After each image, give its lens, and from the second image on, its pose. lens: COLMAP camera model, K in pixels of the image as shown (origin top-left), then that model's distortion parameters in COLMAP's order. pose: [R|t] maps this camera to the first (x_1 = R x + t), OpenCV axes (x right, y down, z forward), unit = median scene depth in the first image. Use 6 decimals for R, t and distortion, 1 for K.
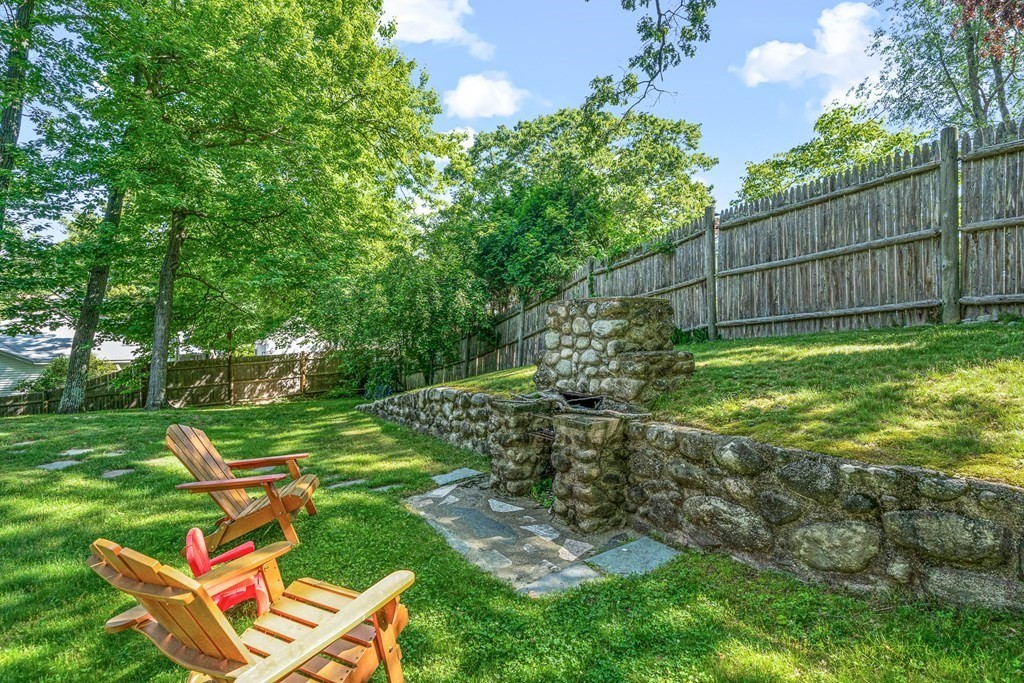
lens RADIAL K [[473.3, 0, 512.5], [0, 473.3, 342.9], [0, 0, 1]] dist [-0.003989, -0.001094]
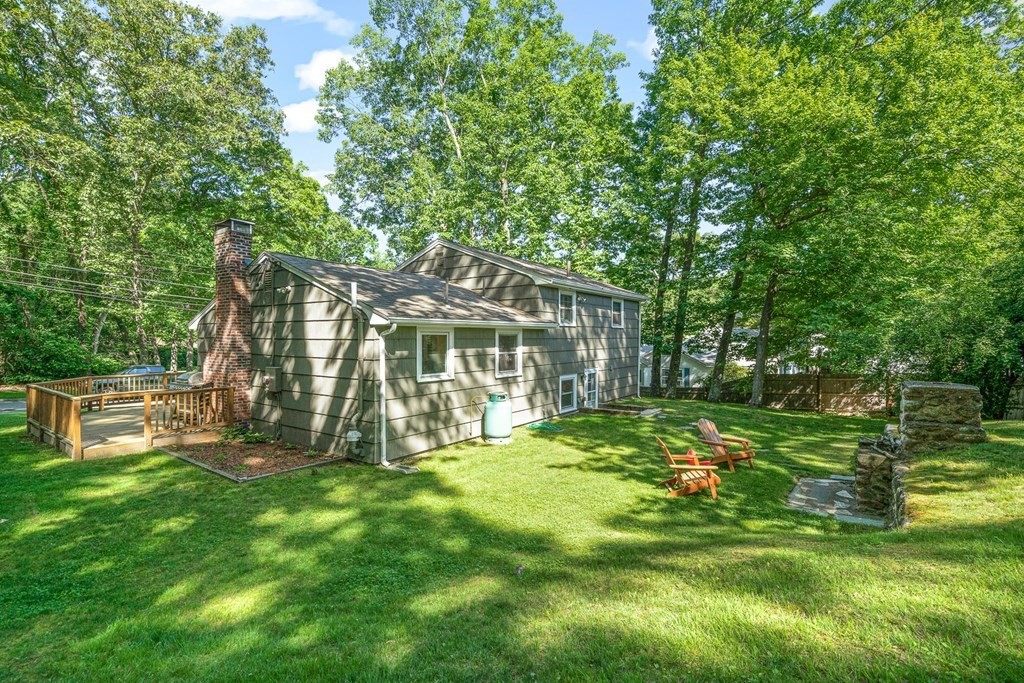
lens RADIAL K [[473.3, 0, 512.2], [0, 473.3, 343.0], [0, 0, 1]] dist [-0.003989, -0.001094]
pose [[0.348978, 0.020365, -0.936909, 0.303687], [-0.016235, 0.999745, 0.015684, -0.060122], [0.936990, 0.009737, 0.349220, -0.206690]]
